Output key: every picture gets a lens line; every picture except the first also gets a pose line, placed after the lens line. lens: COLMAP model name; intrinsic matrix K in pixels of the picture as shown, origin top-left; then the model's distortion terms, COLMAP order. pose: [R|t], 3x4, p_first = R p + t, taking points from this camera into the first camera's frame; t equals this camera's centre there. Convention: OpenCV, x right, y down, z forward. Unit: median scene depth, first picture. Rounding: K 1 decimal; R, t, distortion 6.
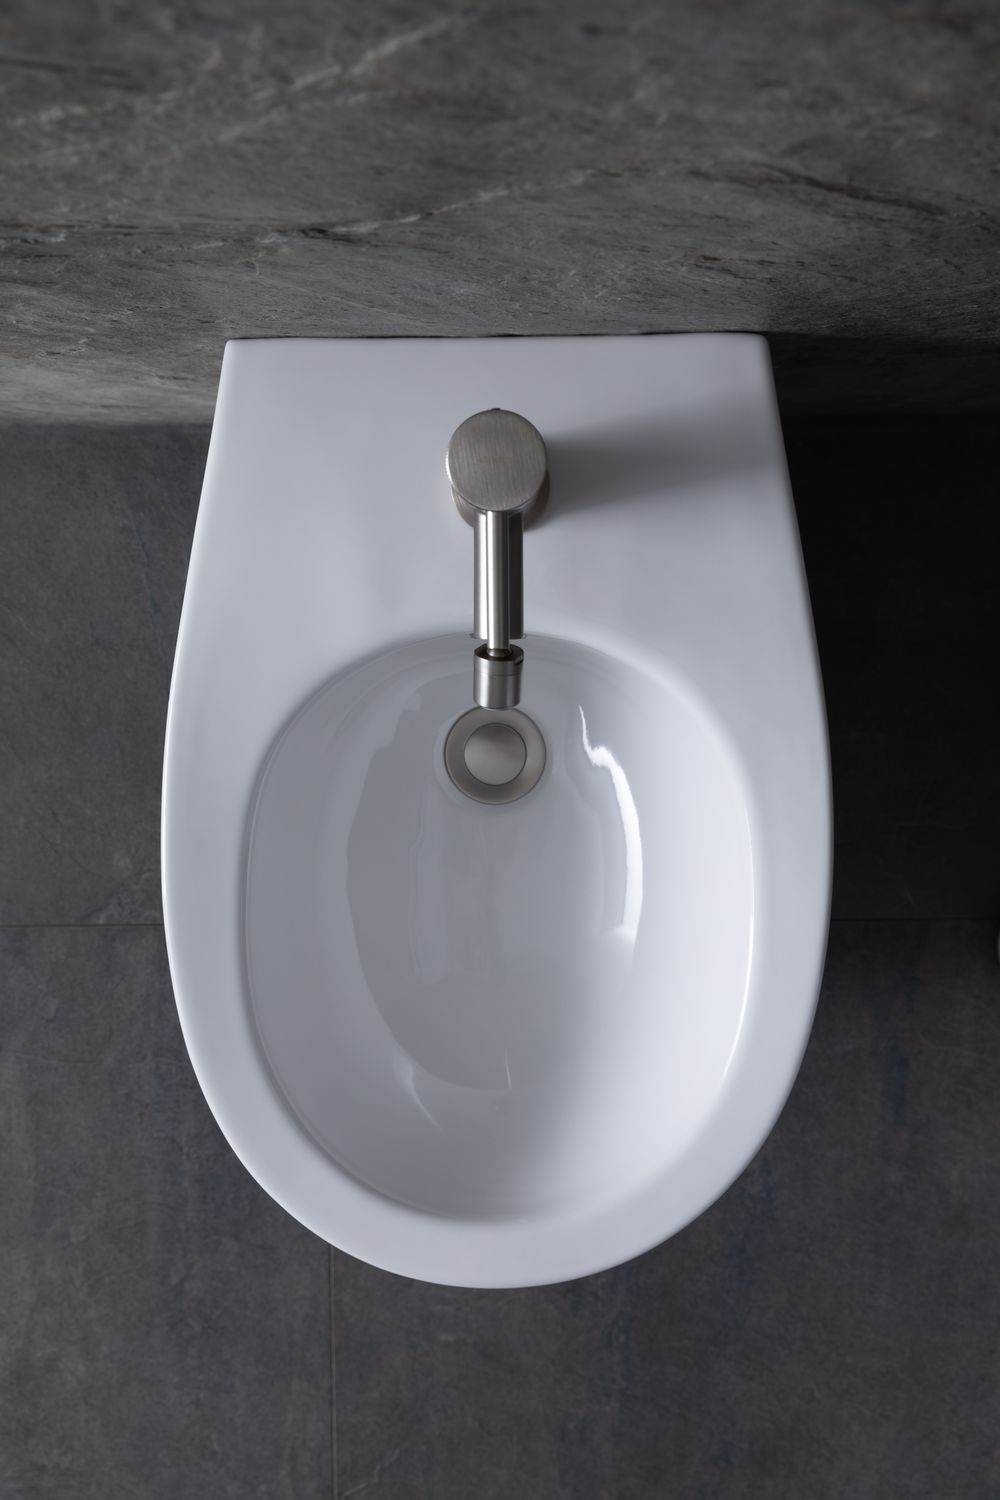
lens RADIAL K [[1745.7, 0, 528.1], [0, 1745.7, 767.0], [0, 0, 1]] dist [-0.000996, 0.000000]
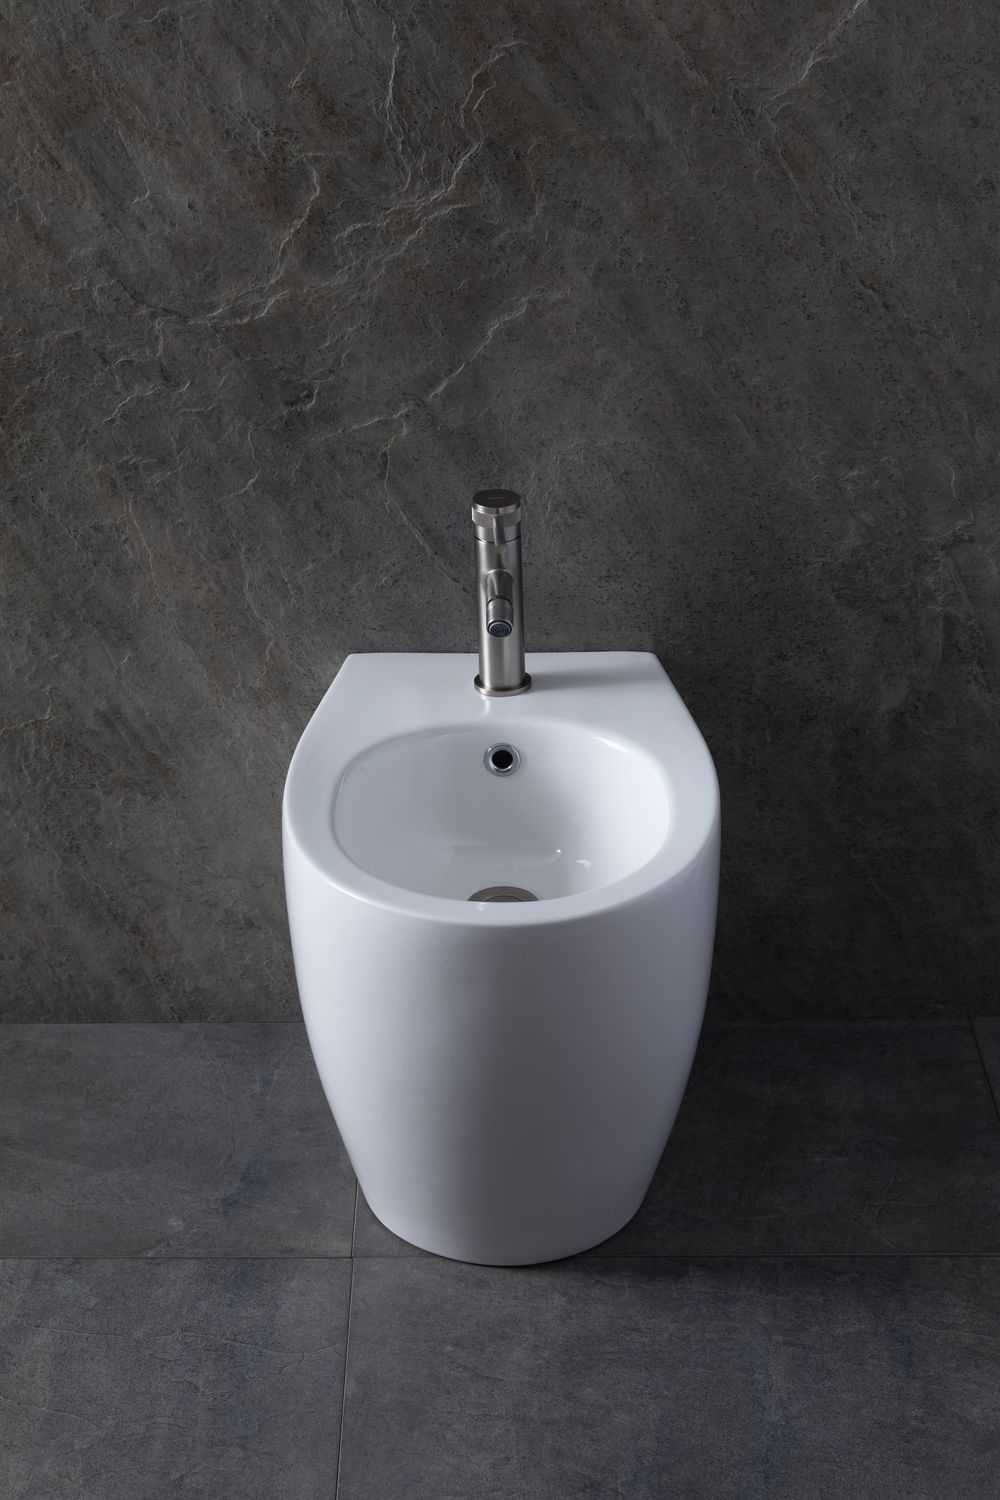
lens RADIAL K [[2827.8, 0, 499.7], [0, 2827.8, 747.6], [0, 0, 1]] dist [0.020388, 0.000000]
pose [[0.999613, -0.025308, -0.011591, 0.004279], [-0.002313, 0.339463, -0.940617, 1.626018], [0.027740, 0.940279, 0.339273, 0.100495]]
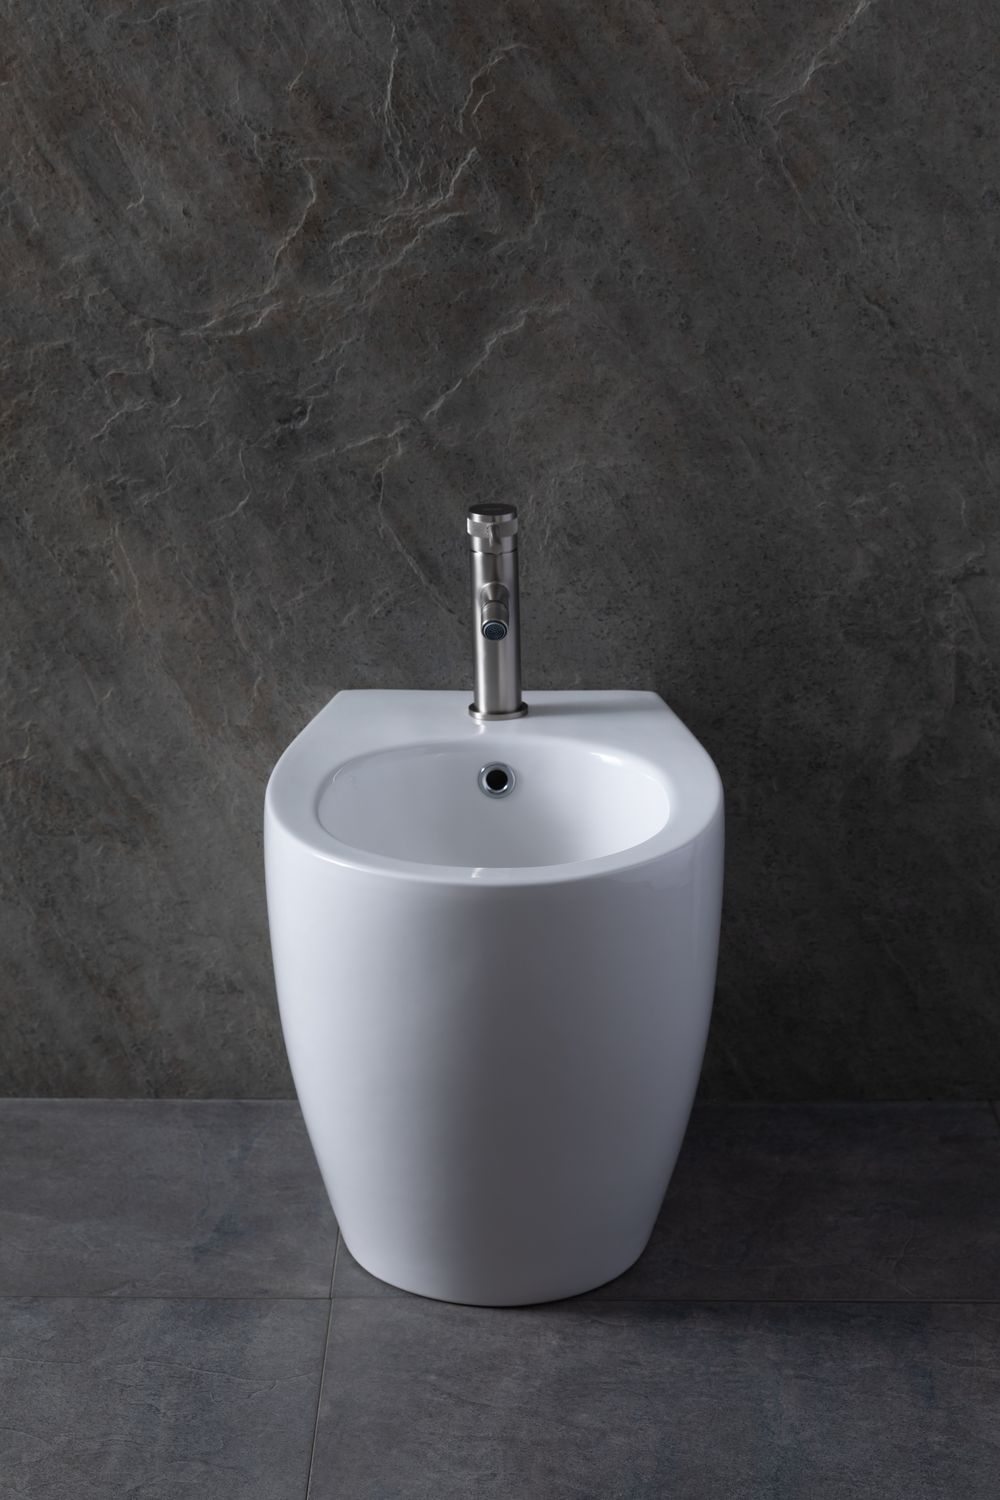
lens RADIAL K [[2827.8, 0, 498.8], [0, 2827.8, 750.0], [0, 0, 1]] dist [0.020388, 0.000000]
pose [[0.999718, -0.019515, -0.013513, 0.009660], [-0.009489, 0.193256, -0.981103, 1.623089], [0.021757, 0.980954, 0.193016, 0.366007]]
